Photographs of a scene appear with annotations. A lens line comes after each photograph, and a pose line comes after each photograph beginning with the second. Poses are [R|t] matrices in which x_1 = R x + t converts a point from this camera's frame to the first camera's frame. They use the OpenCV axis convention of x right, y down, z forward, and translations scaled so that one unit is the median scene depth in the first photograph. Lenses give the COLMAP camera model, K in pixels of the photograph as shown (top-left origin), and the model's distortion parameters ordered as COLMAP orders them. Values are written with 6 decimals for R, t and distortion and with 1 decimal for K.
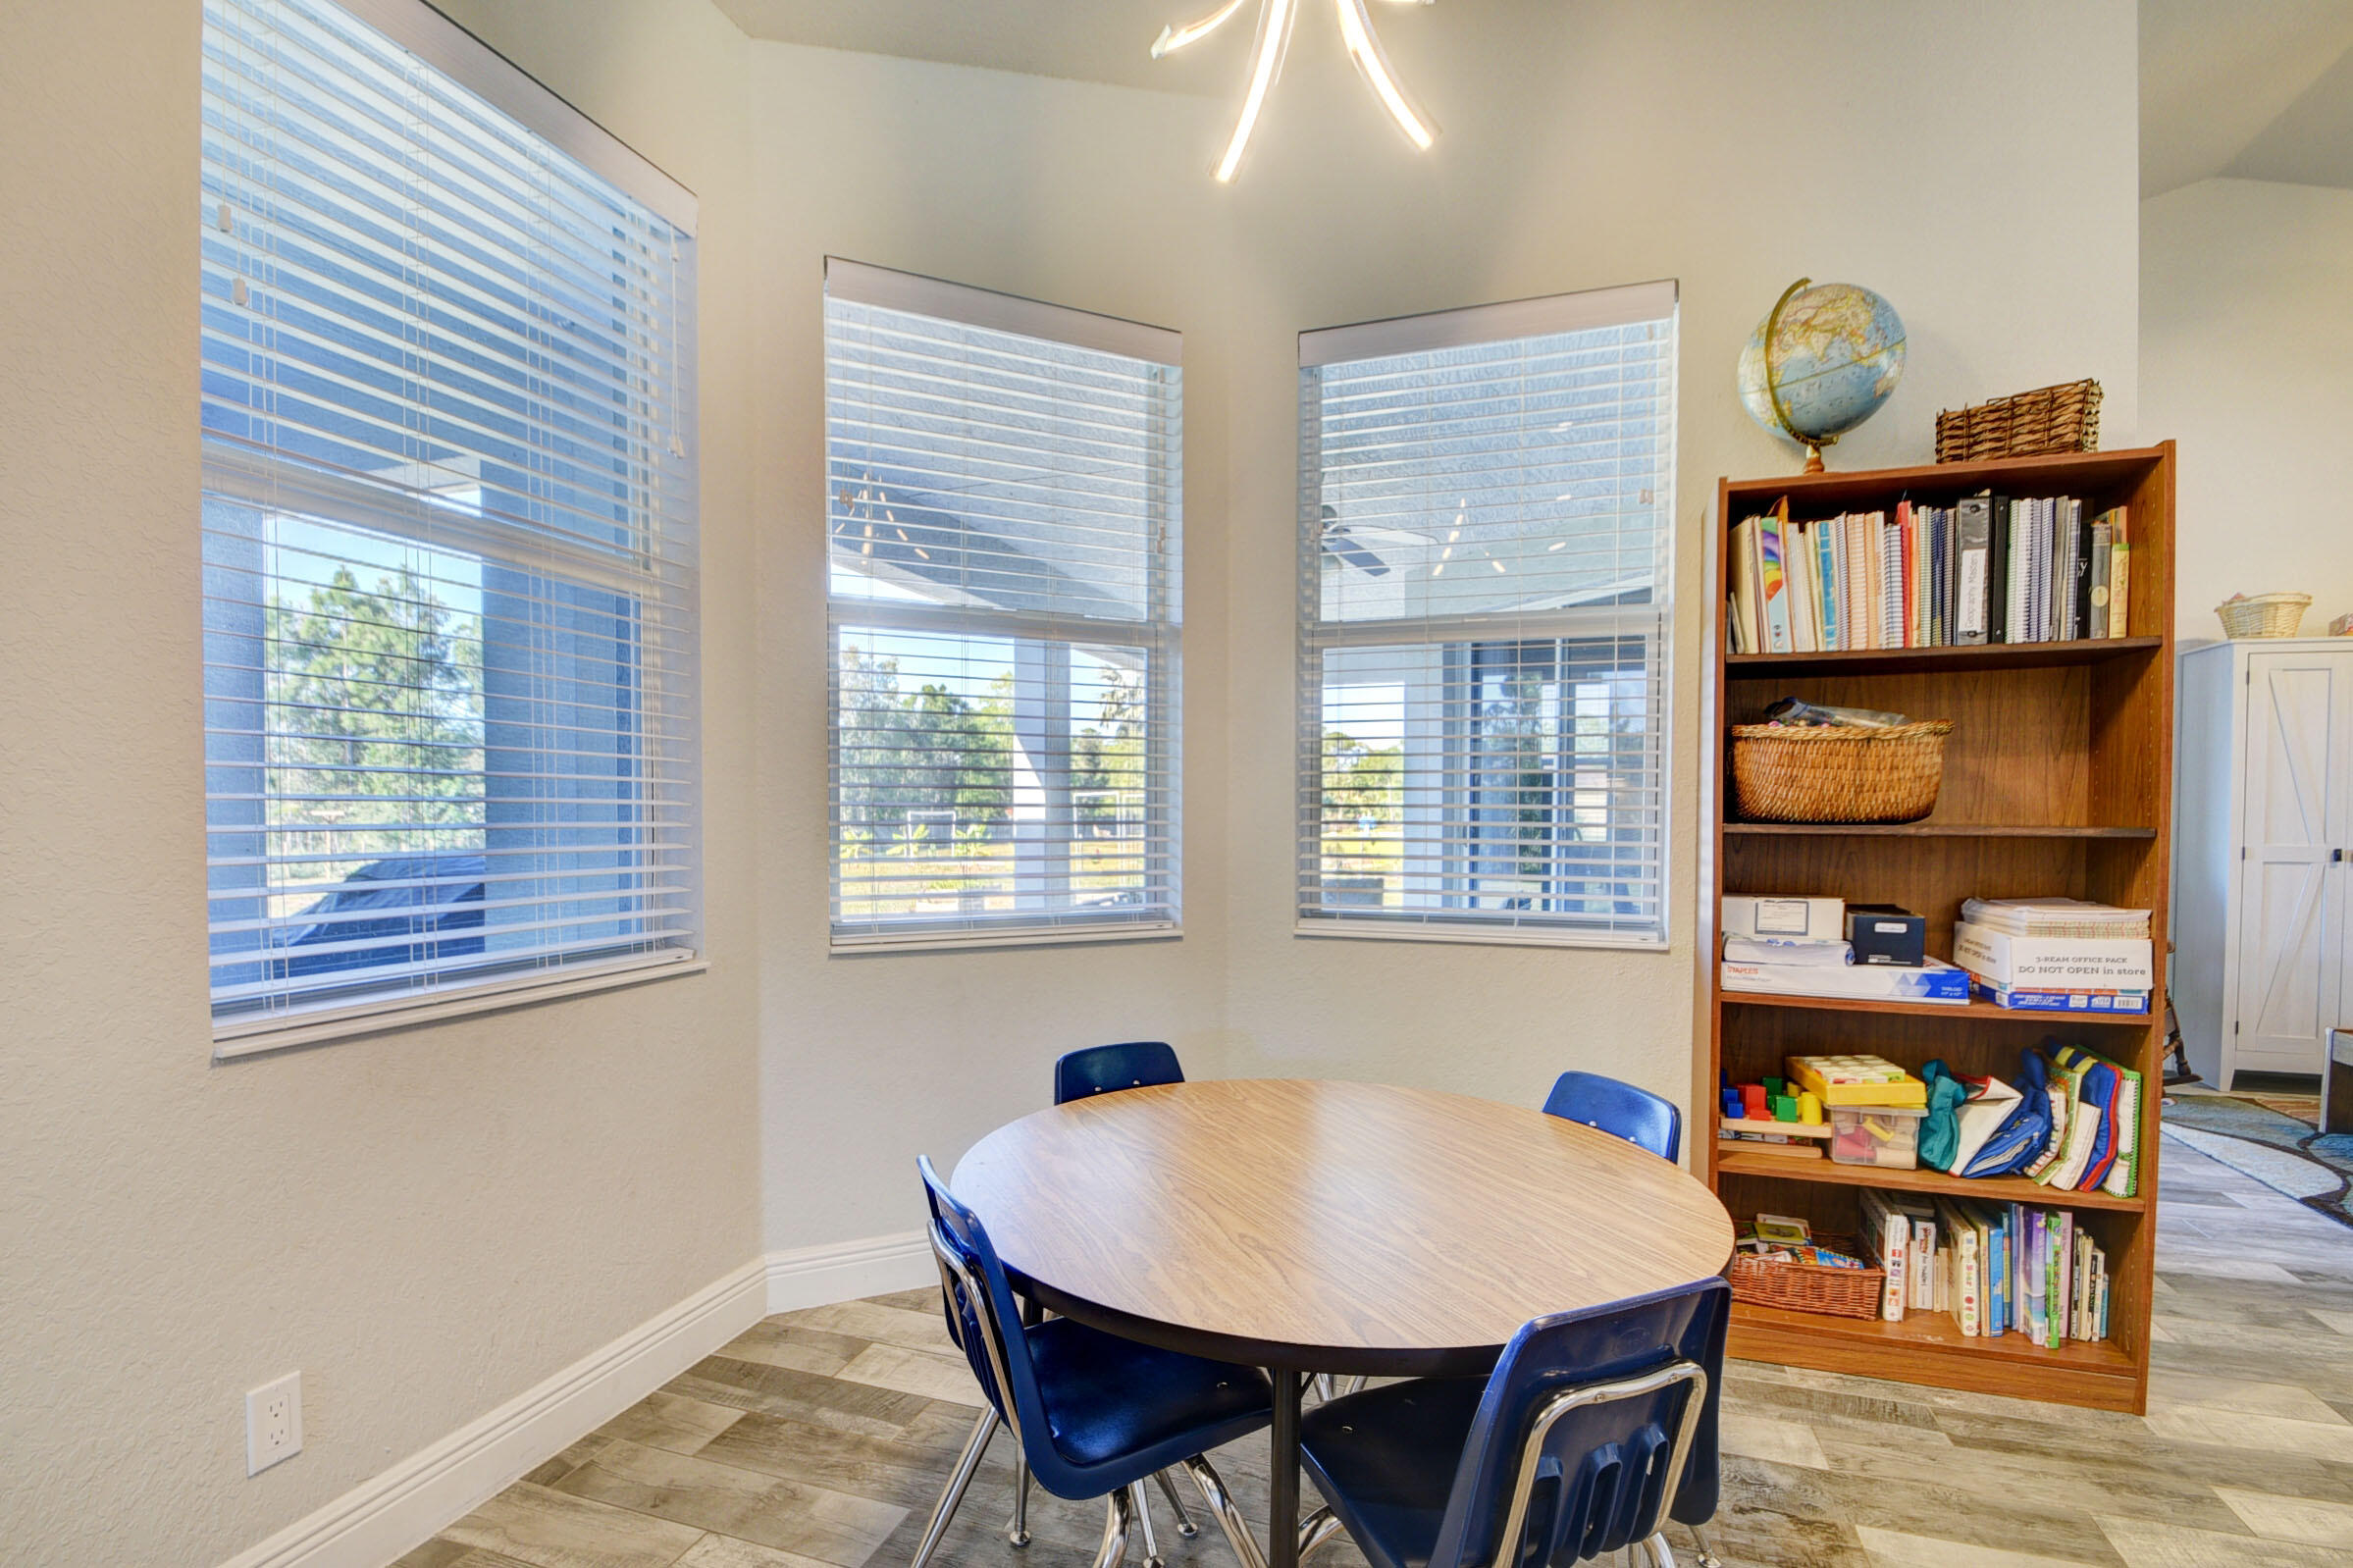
lens RADIAL K [[1099.7, 0, 1177.7], [0, 1099.7, 835.2], [0, 0, 1]] dist [0.014664, -0.022107]
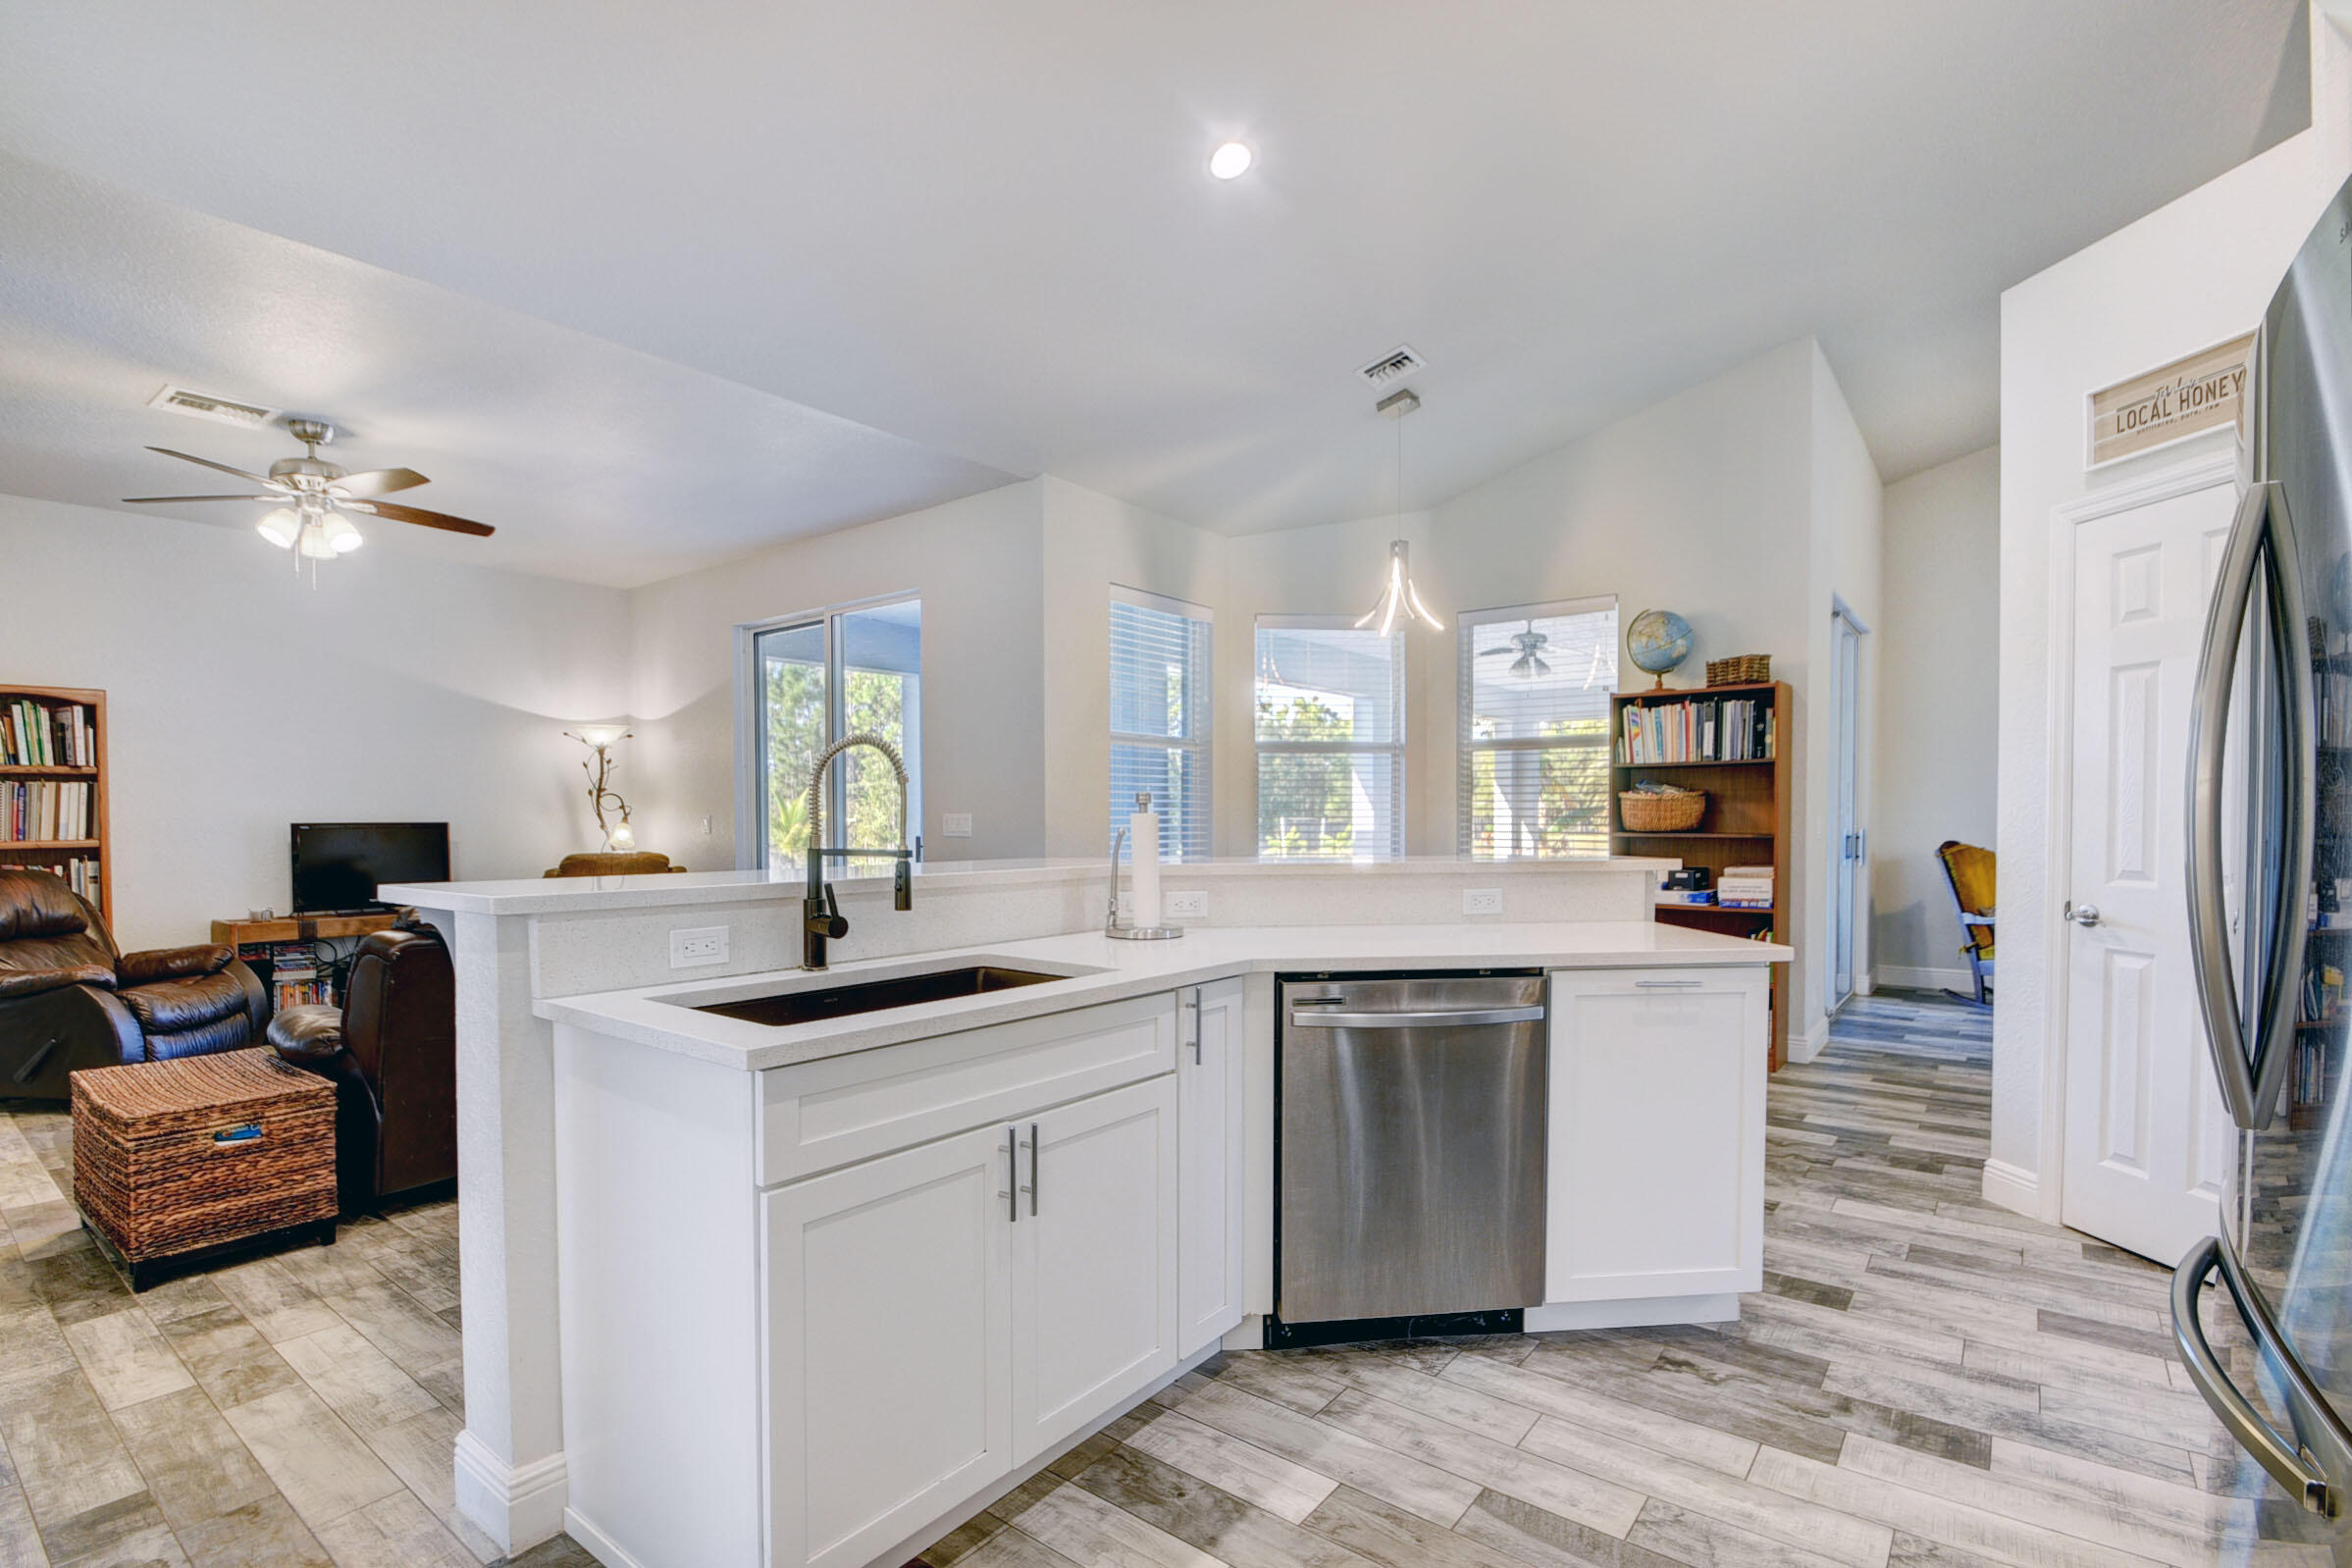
lens RADIAL K [[1099.2, 0, 1177.2], [0, 1099.2, 835.2], [0, 0, 1]] dist [0.014664, -0.022107]
pose [[0.944717, -0.000390, -0.327888, 0.380926], [-0.000766, 0.999994, -0.003397, 0.003948], [0.327887, 0.003461, 0.944711, -1.619140]]
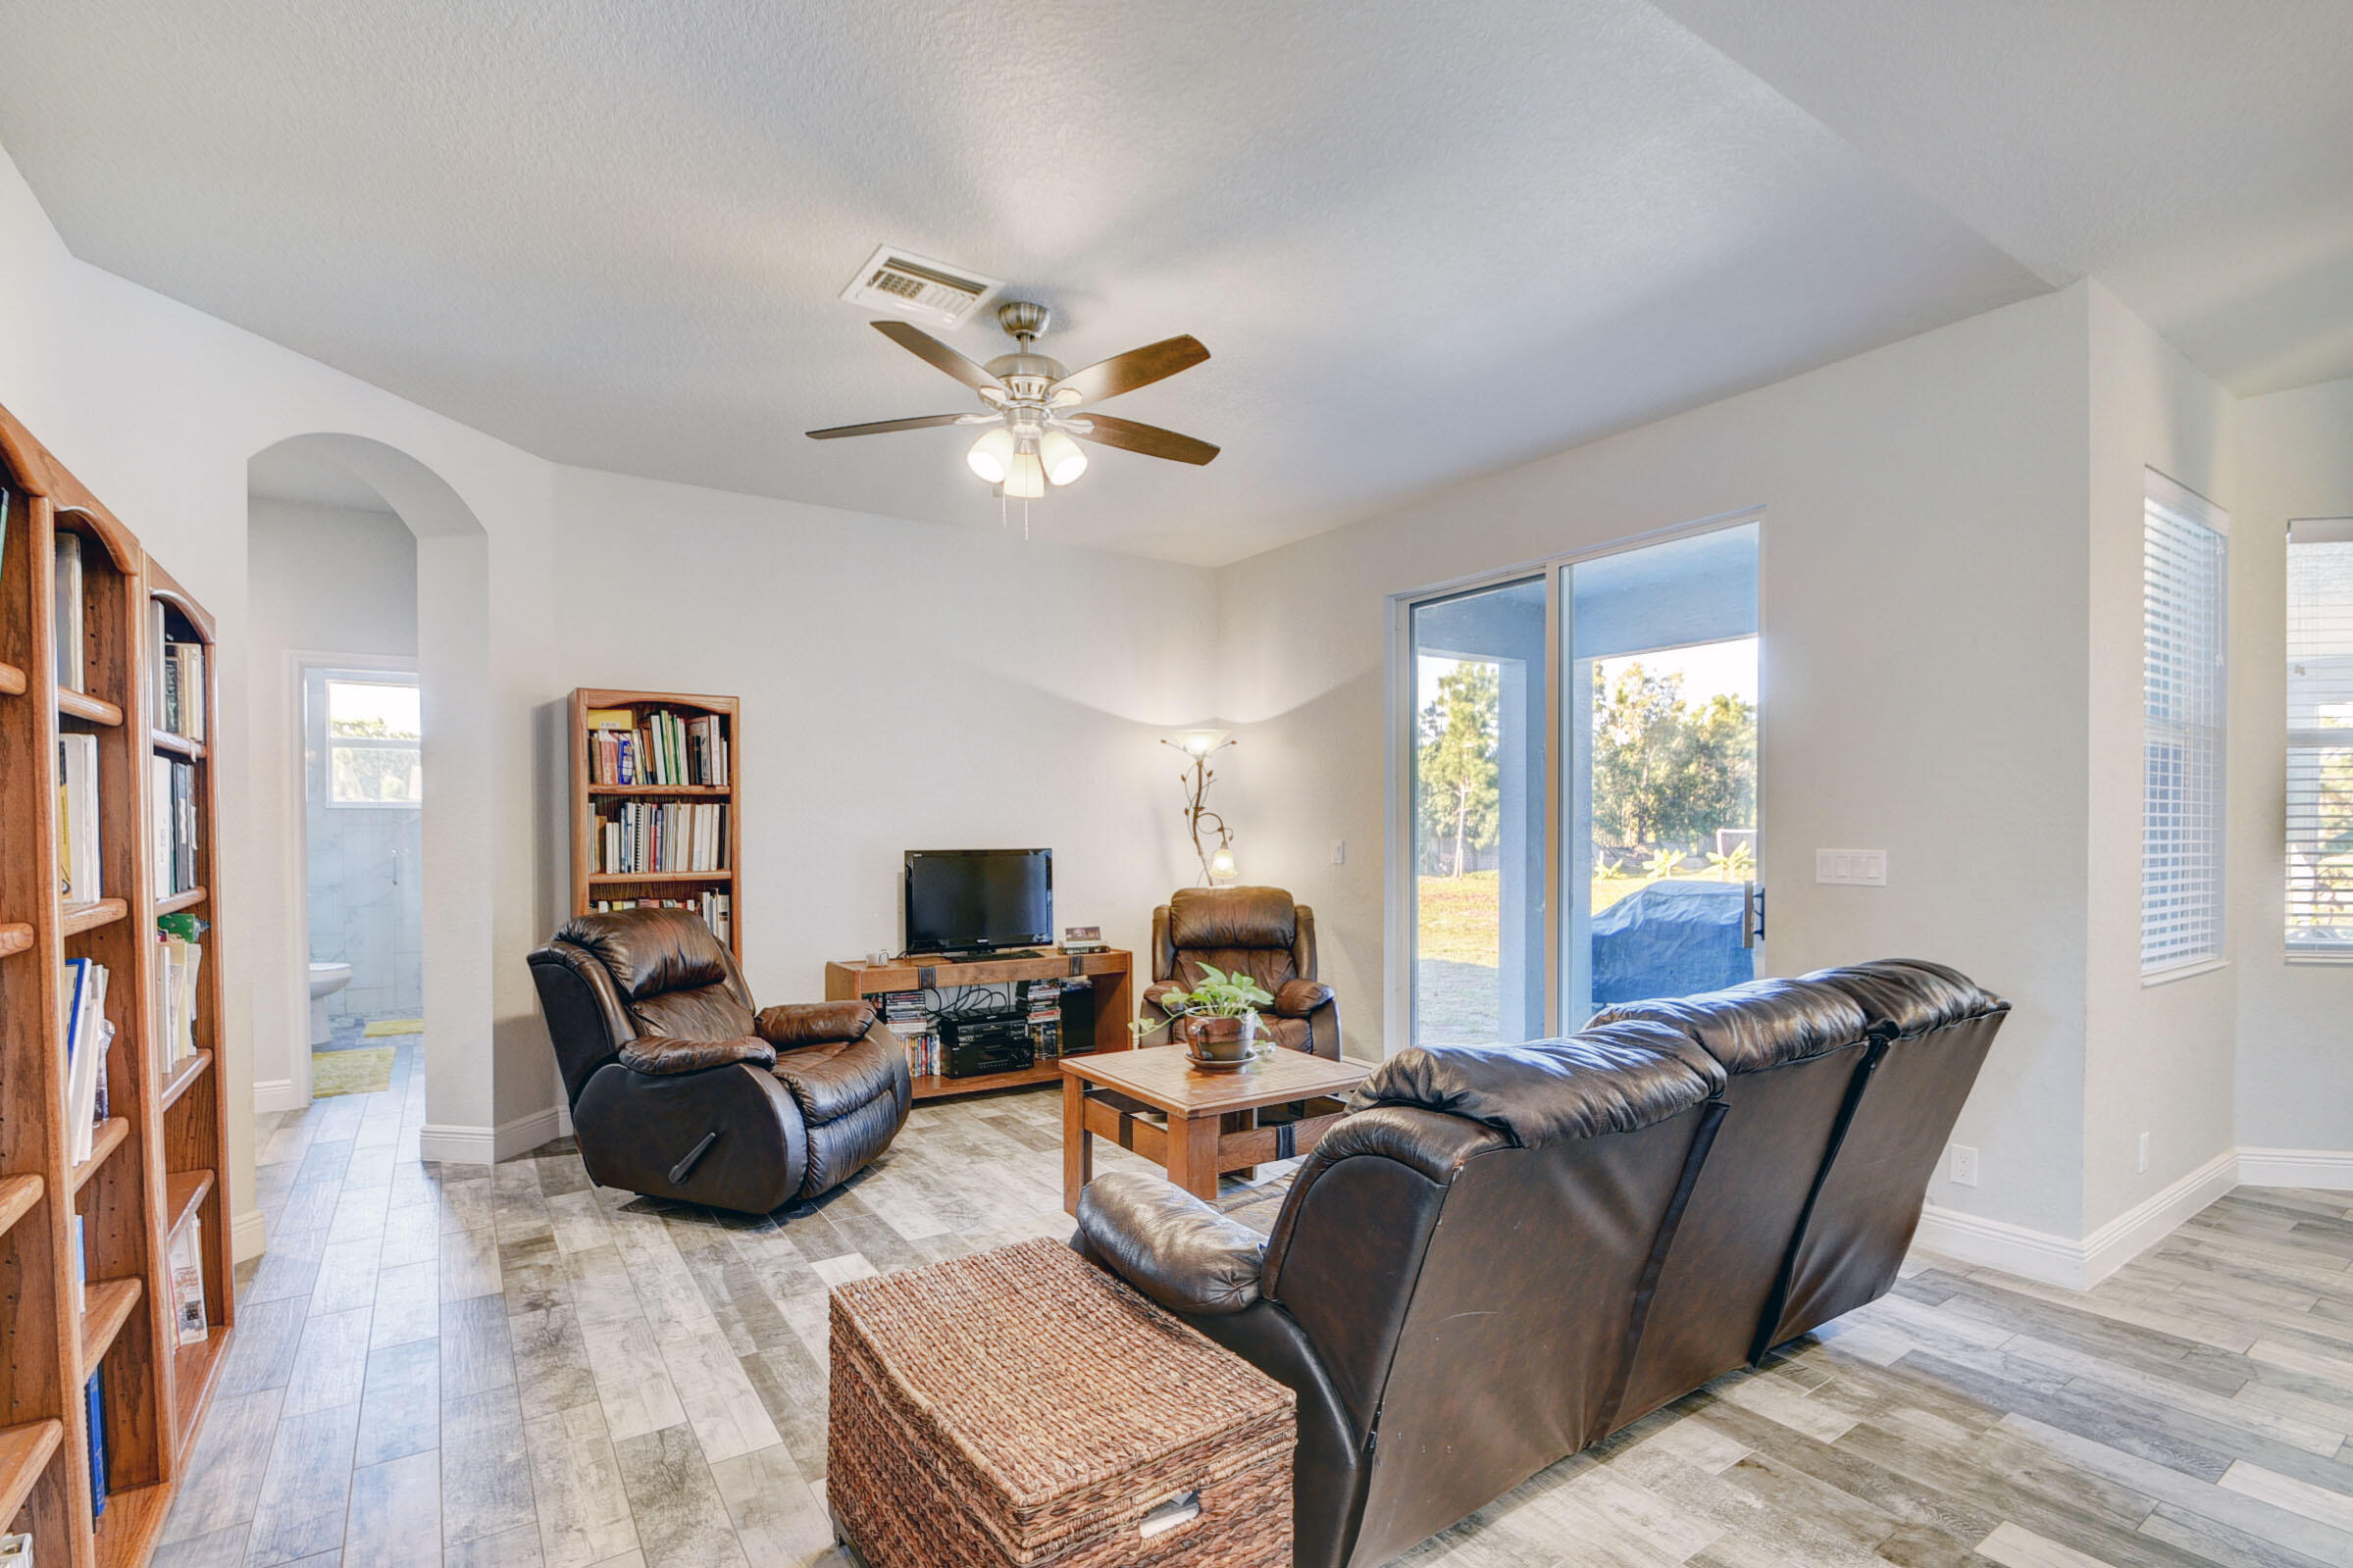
lens RADIAL K [[1108.4, 0, 1170.3], [0, 1108.4, 838.5], [0, 0, 1]] dist [0.001477, -0.021770]
pose [[0.791572, 0.002834, -0.611069, -0.685483], [-0.009902, 0.999917, -0.008189, -0.043511], [0.610995, 0.012533, 0.791535, -1.288706]]
